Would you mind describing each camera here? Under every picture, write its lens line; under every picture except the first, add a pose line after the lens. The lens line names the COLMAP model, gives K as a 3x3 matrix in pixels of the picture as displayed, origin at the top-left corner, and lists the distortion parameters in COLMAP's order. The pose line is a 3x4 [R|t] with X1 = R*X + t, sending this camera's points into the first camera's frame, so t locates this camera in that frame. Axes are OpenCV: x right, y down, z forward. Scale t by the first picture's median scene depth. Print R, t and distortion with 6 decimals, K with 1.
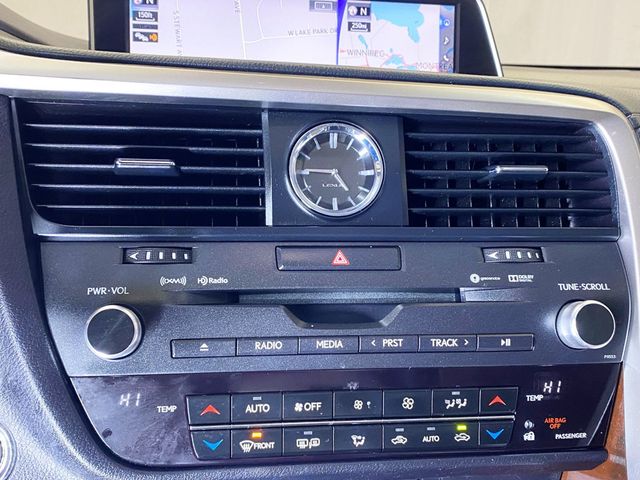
lens RADIAL K [[682.8, 0, 315.8], [0, 682.8, 238.3], [0, 0, 1]] dist [0.017432, 0.000000]
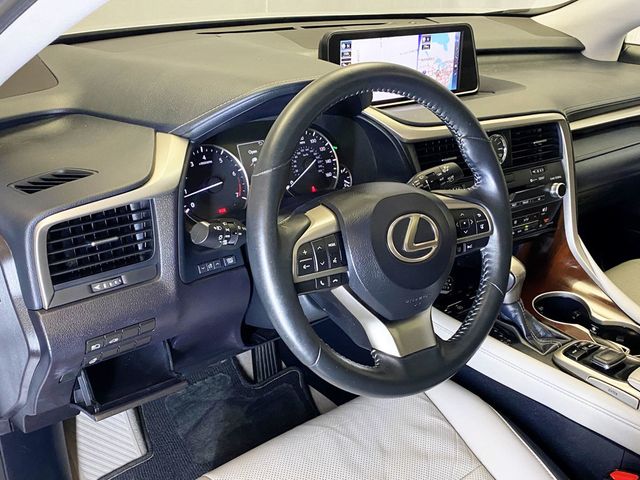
lens RADIAL K [[667.1, 0, 324.0], [0, 667.1, 250.2], [0, 0, 1]] dist [0.075127, 0.000000]
pose [[0.902122, -0.174520, 0.394612, -1.914109], [0.037776, 0.942985, 0.330684, -0.702324], [-0.429824, -0.283411, 0.857280, -1.343001]]
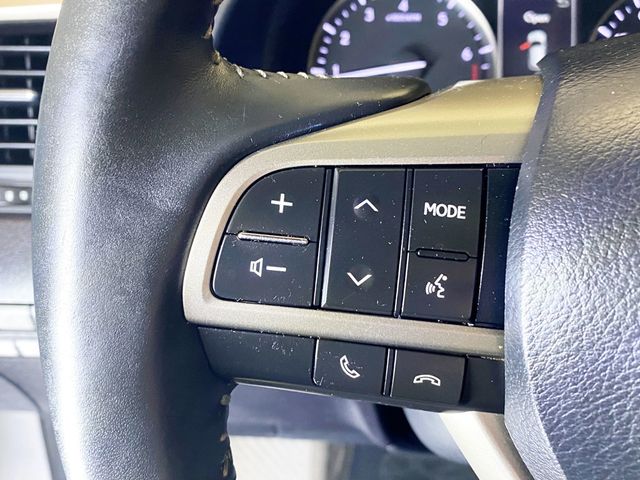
lens RADIAL K [[682.8, 0, 320.4], [0, 682.8, 241.9], [0, 0, 1]] dist [0.017432, 0.000000]
pose [[0.966865, 0.096861, -0.236200, -1.094999], [-0.022651, 0.954125, 0.298549, -0.178235], [0.254282, -0.283306, 0.924704, -0.092950]]
